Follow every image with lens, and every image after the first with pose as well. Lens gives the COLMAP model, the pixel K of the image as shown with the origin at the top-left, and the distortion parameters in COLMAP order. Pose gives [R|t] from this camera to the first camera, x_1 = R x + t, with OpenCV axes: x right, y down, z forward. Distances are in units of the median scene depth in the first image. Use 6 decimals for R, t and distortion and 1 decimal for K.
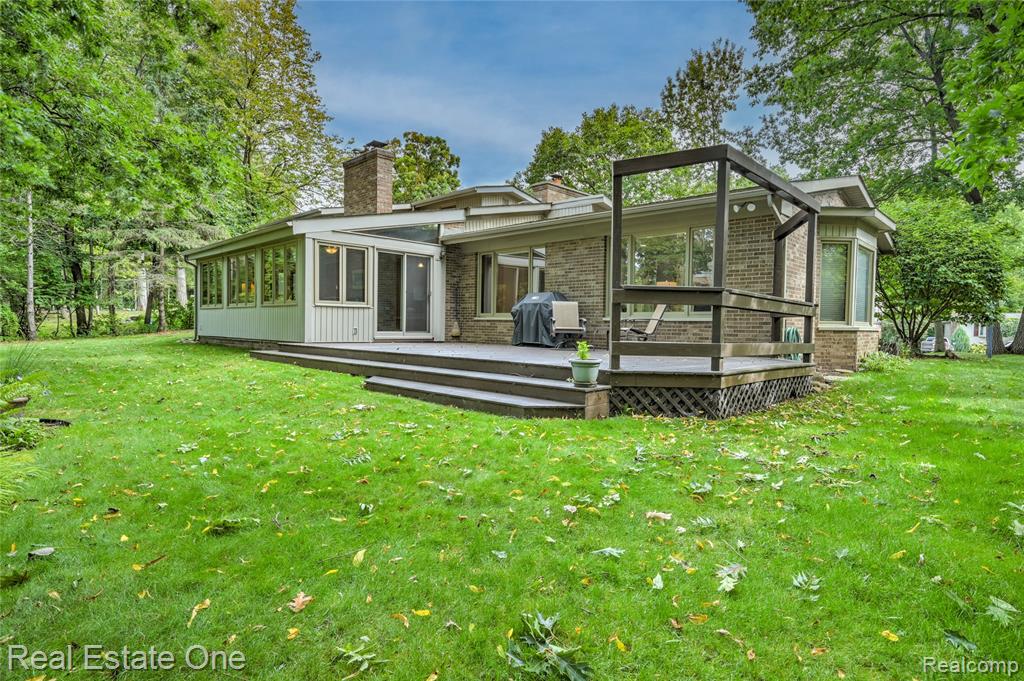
lens RADIAL K [[565.6, 0, 509.2], [0, 565.6, 339.3], [0, 0, 1]] dist [0.000023, -0.000039]
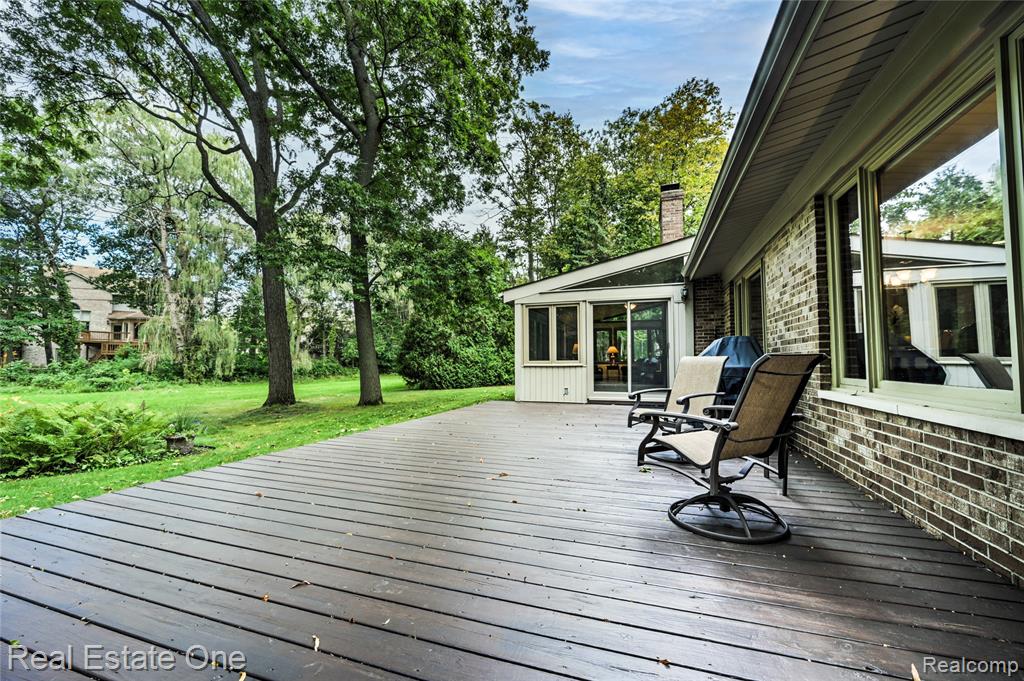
lens RADIAL K [[400.6, 0, 514.2], [0, 400.6, 341.0], [0, 0, 1]] dist [-0.010506, -0.000215]
pose [[0.436836, -0.064975, -0.897192, 0.308221], [-0.007688, 0.997082, -0.075953, -0.046702], [0.899509, 0.040076, 0.435061, 0.622106]]
